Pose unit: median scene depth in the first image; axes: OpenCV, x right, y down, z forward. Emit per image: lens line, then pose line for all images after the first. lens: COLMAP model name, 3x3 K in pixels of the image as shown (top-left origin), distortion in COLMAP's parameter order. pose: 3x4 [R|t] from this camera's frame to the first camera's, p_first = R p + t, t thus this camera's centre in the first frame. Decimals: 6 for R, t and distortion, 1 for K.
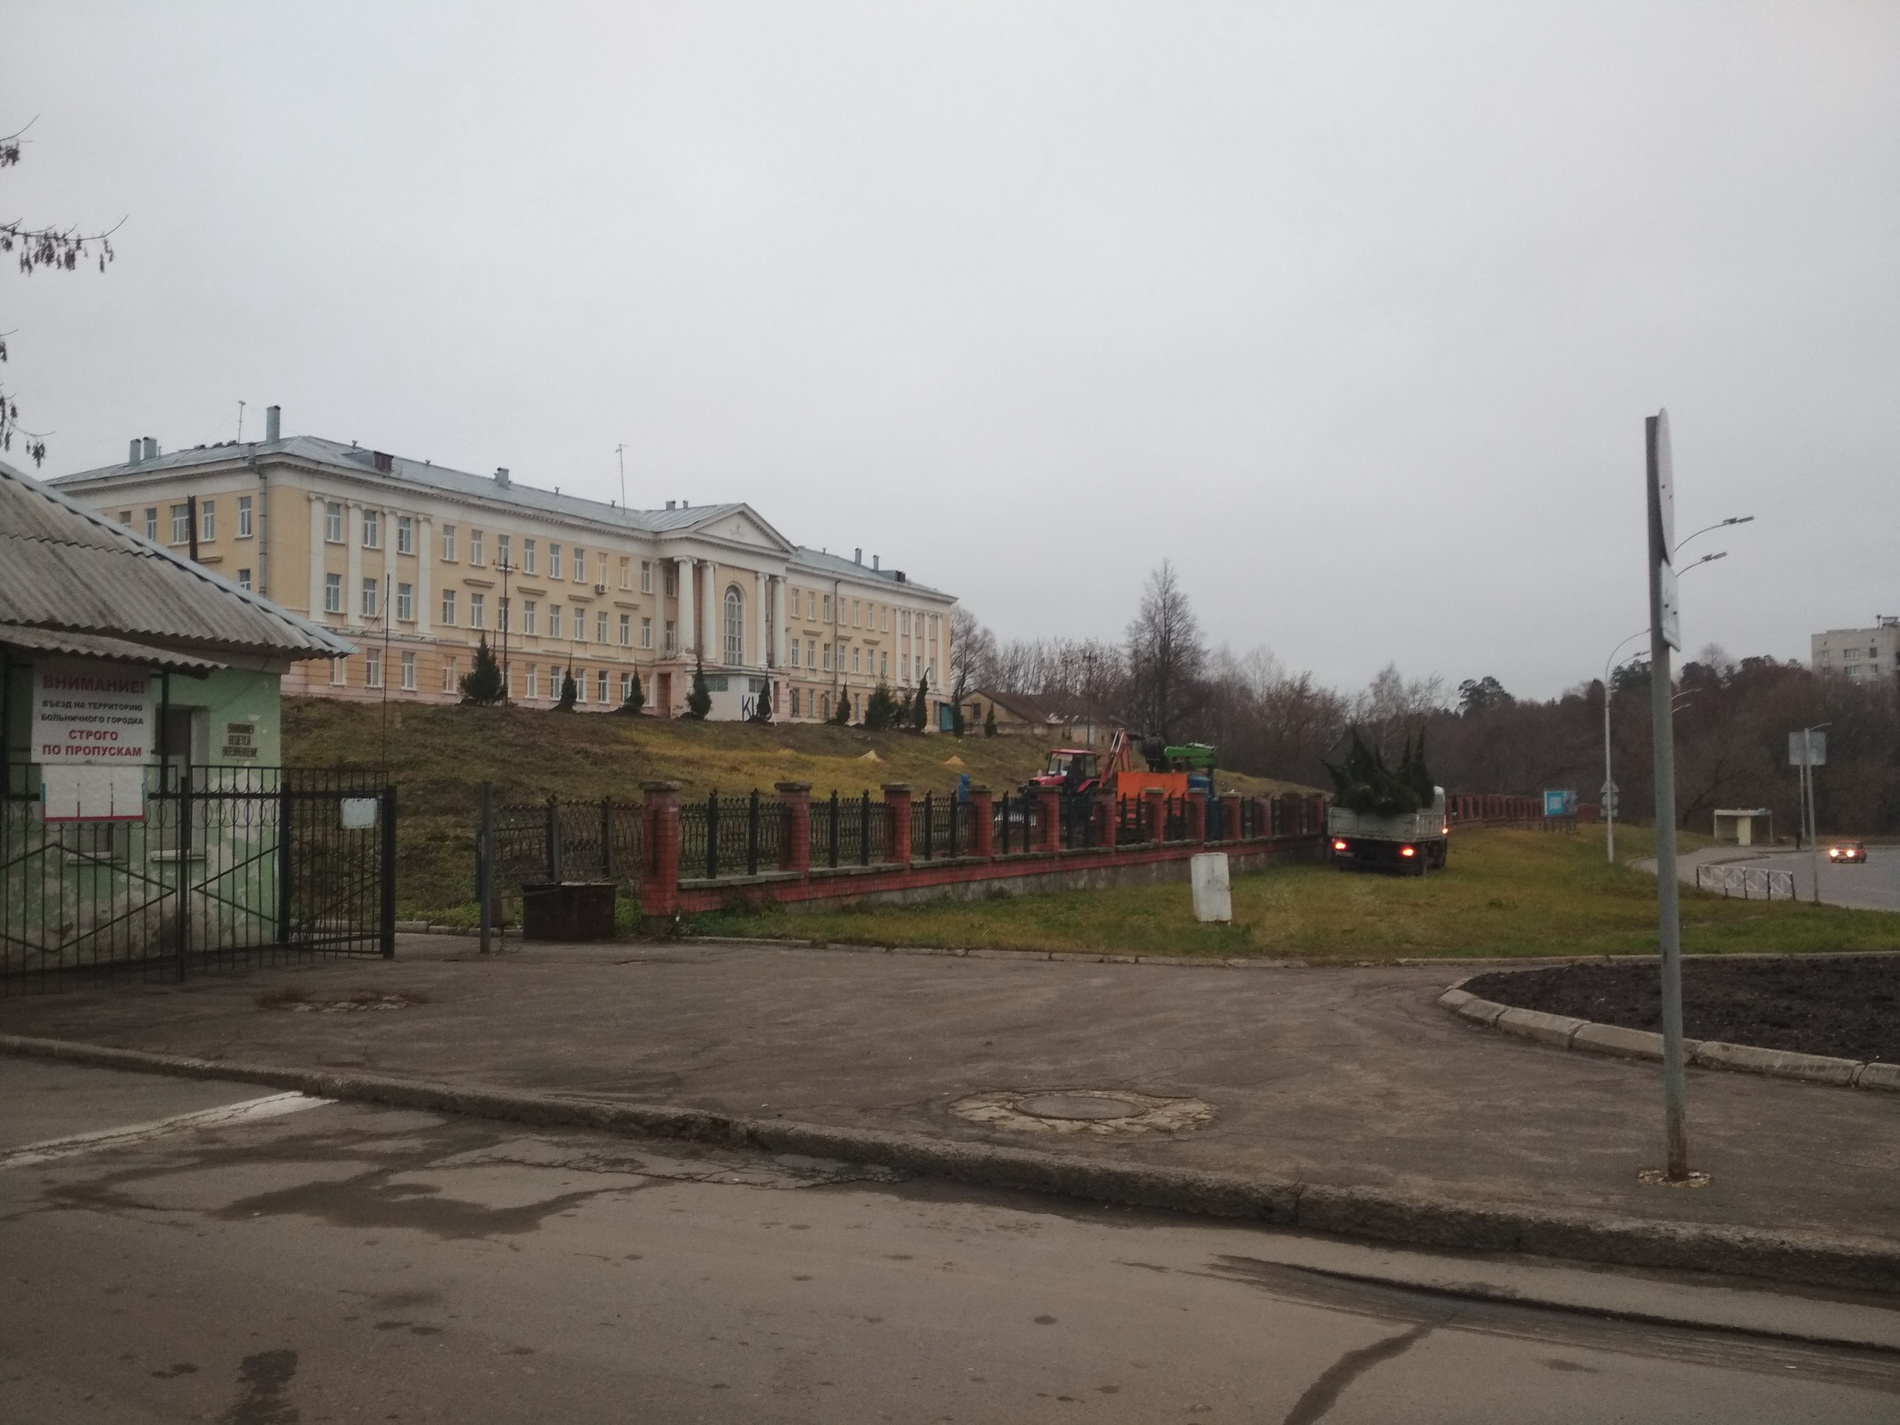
lens RADIAL K [[1744.5, 0, 938.1], [0, 1744.5, 723.3], [0, 0, 1]] dist [0.251109, -0.026999]
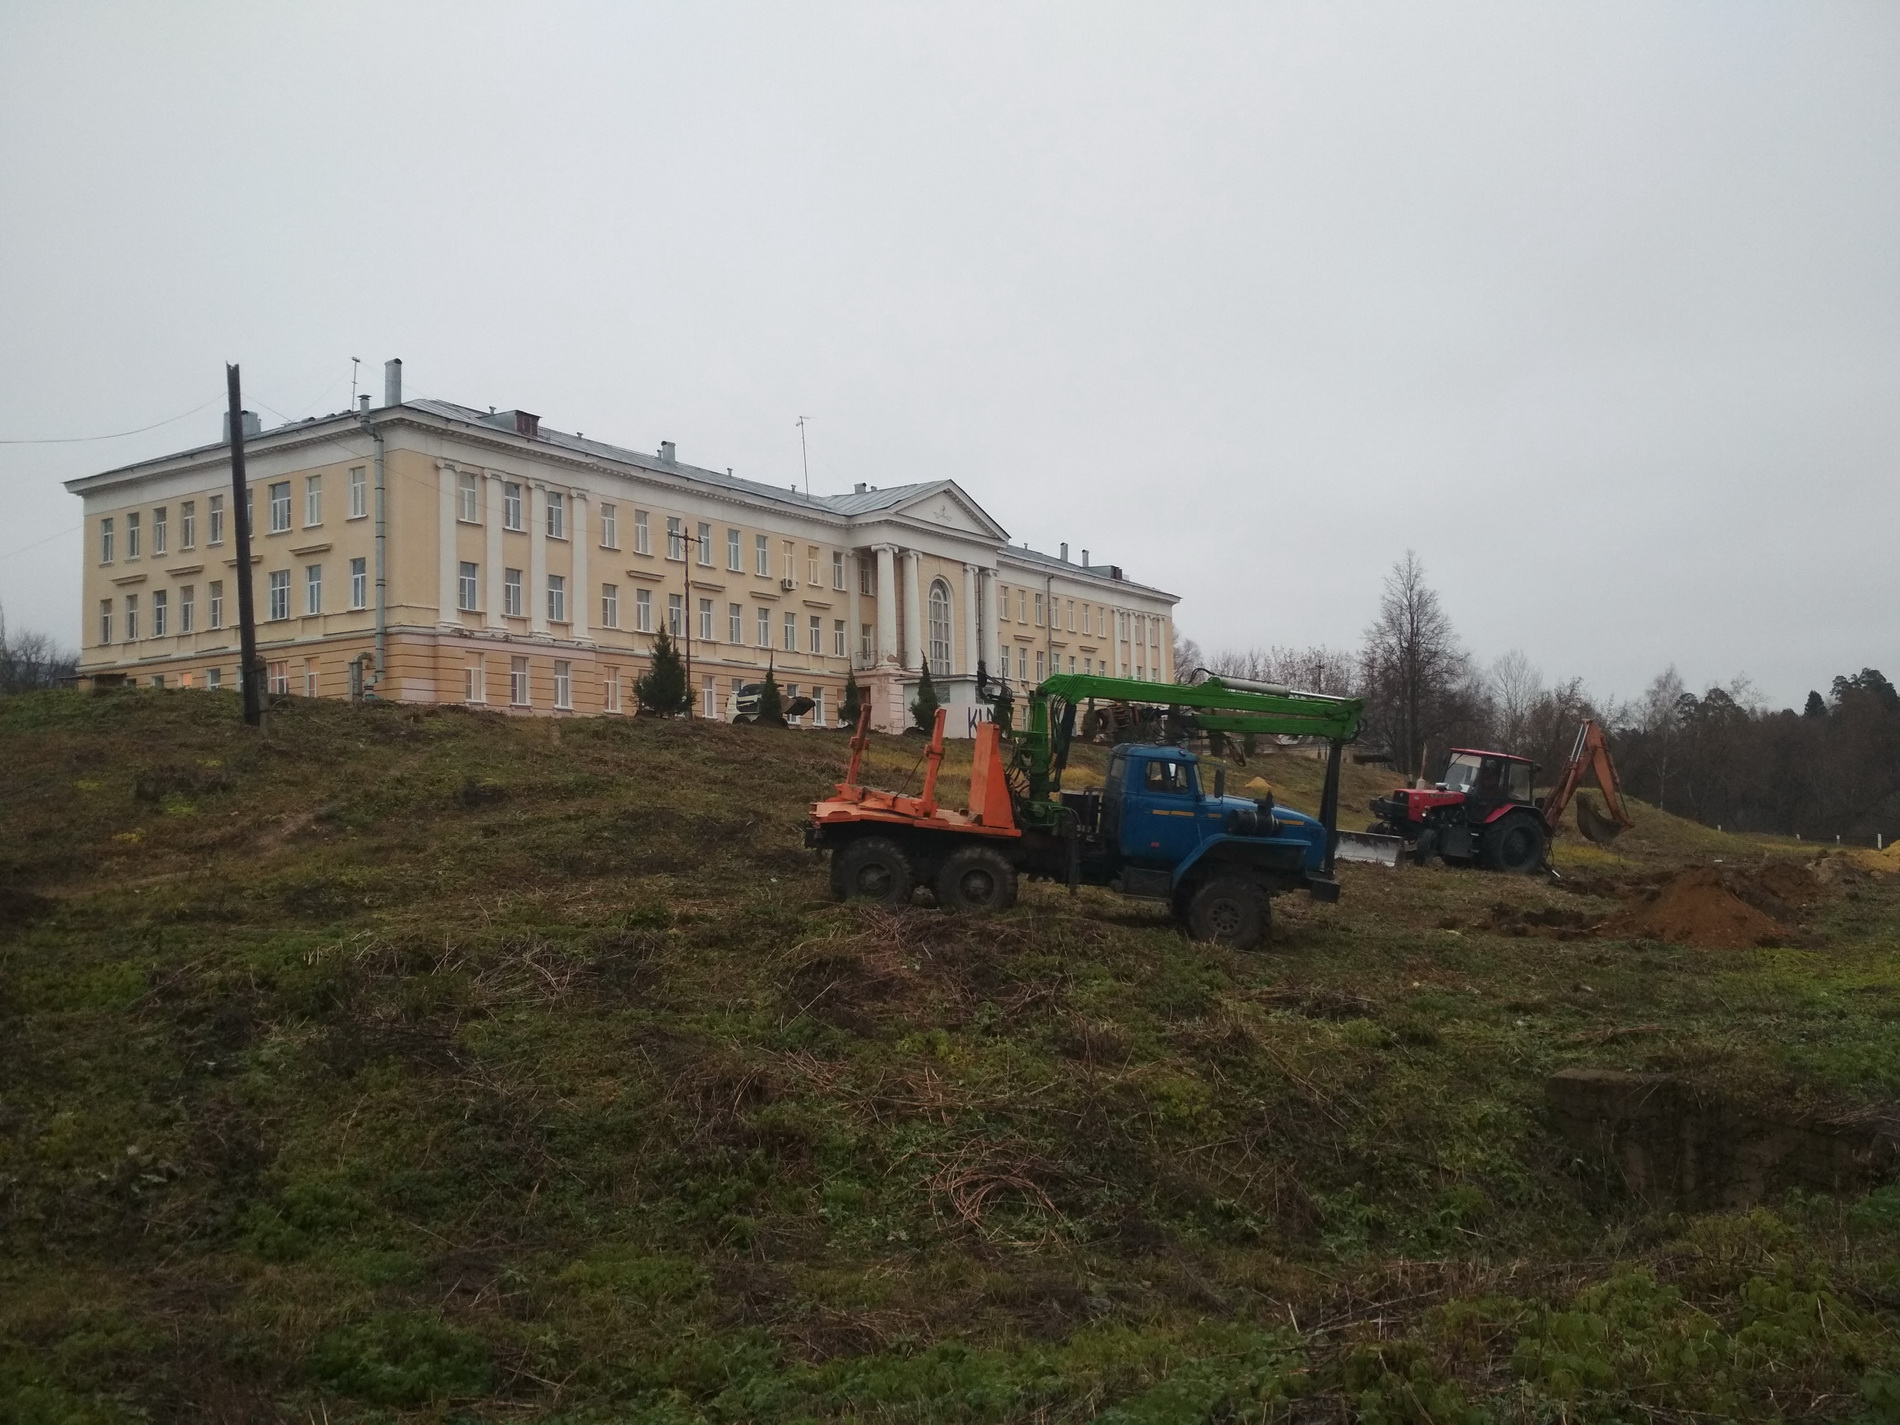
lens RADIAL K [[1744.5, 0, 969.2], [0, 1744.5, 703.0], [0, 0, 1]] dist [0.251109, -0.026999]
pose [[0.998059, -0.027648, -0.055799, -0.068697], [0.025776, 0.999090, -0.033994, 0.009177], [0.056688, 0.032490, 0.997863, 0.213592]]
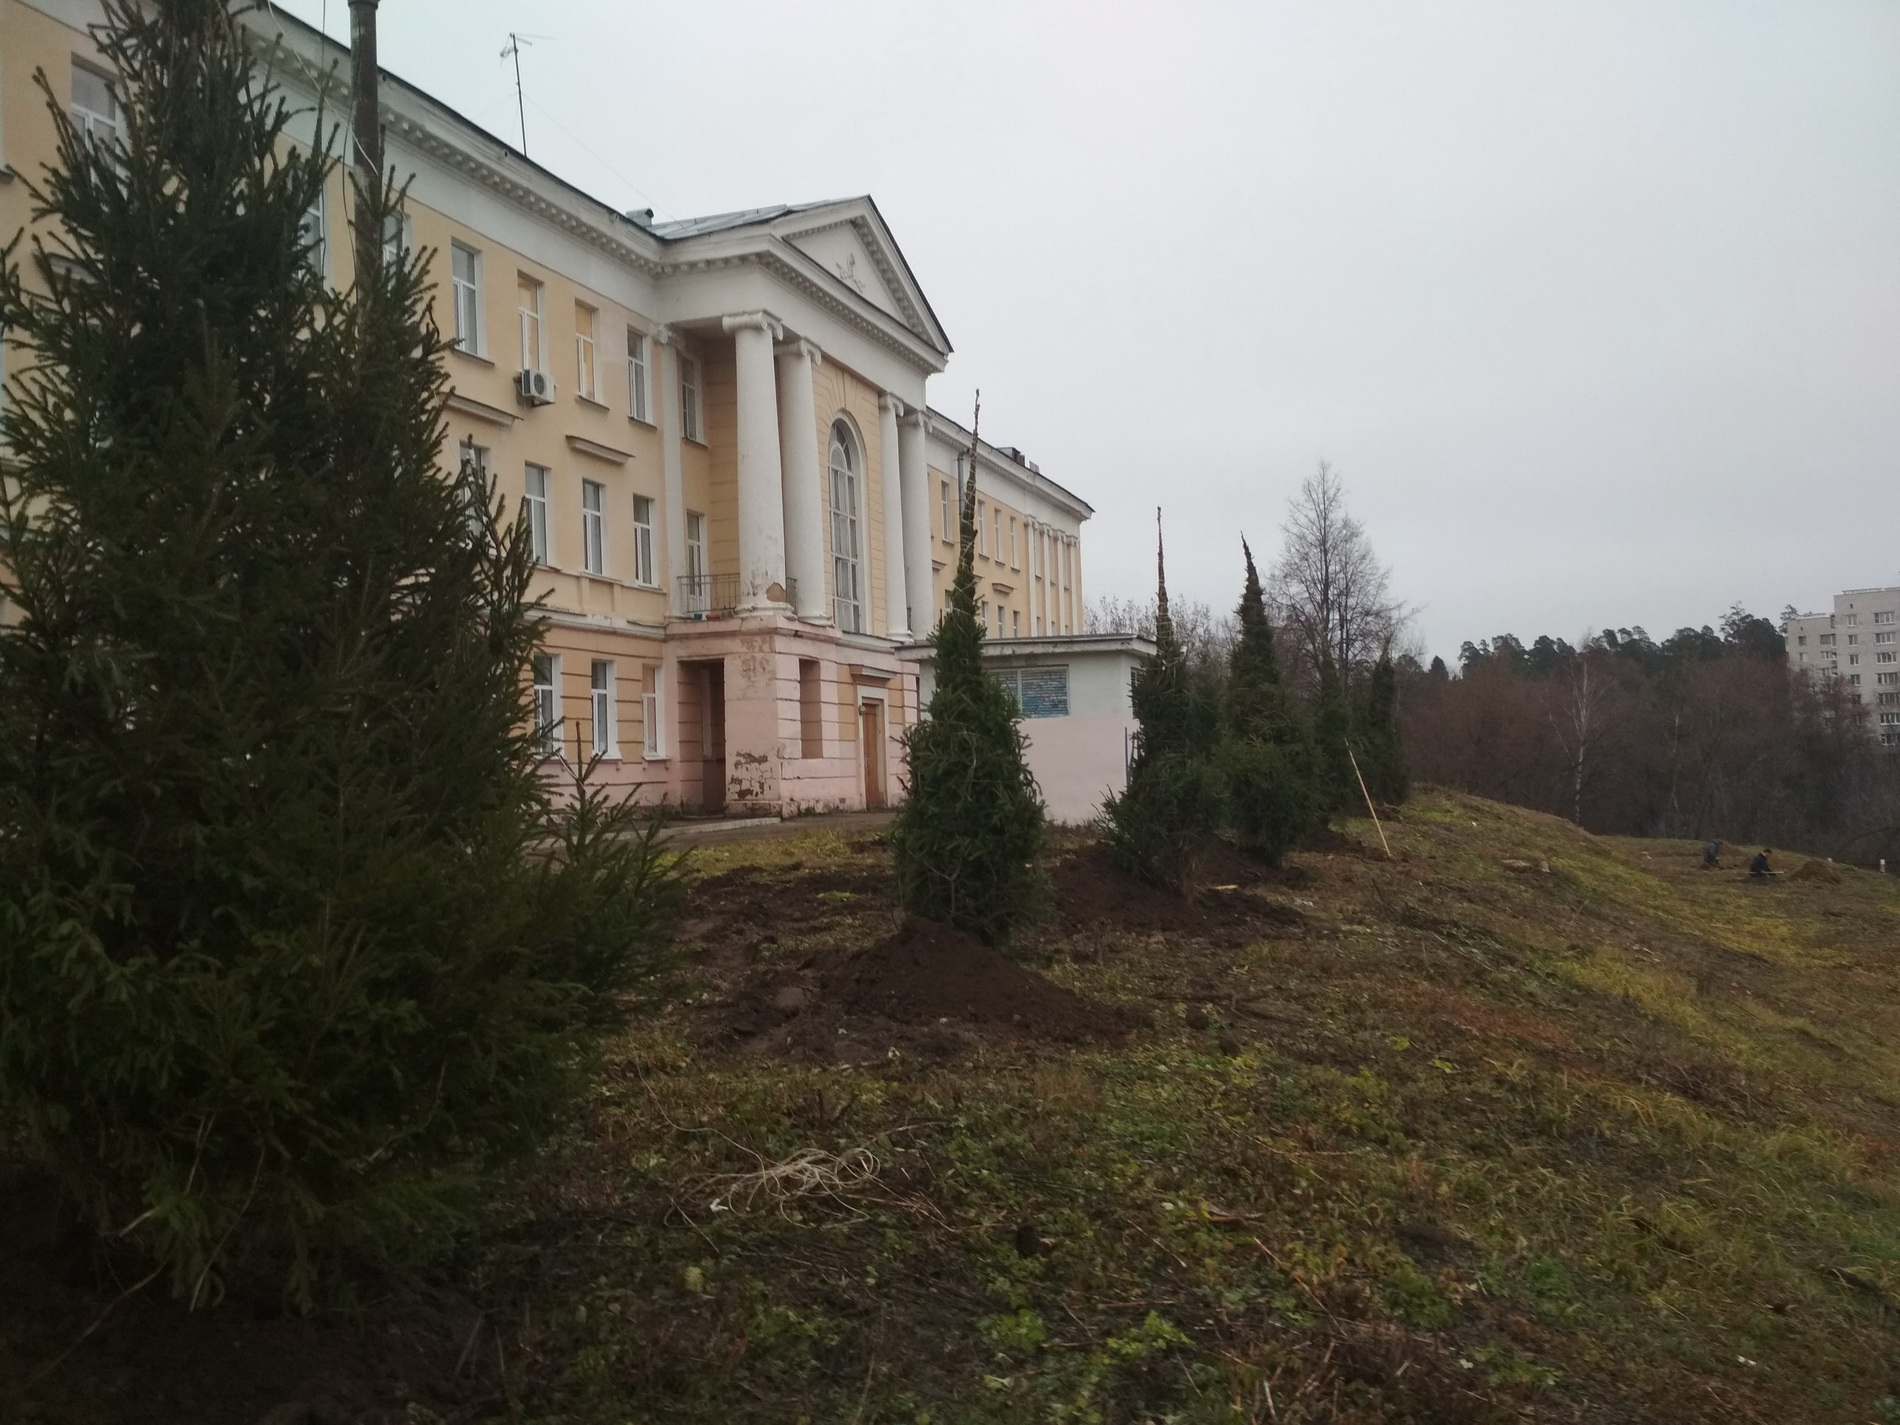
lens RADIAL K [[1744.5, 0, 946.9], [0, 1744.5, 695.8], [0, 0, 1]] dist [0.251109, -0.026999]
pose [[0.983178, -0.020594, 0.181485, -0.192880], [0.022182, 0.999731, -0.006726, -0.020334], [-0.181298, 0.010638, 0.983371, 0.741296]]
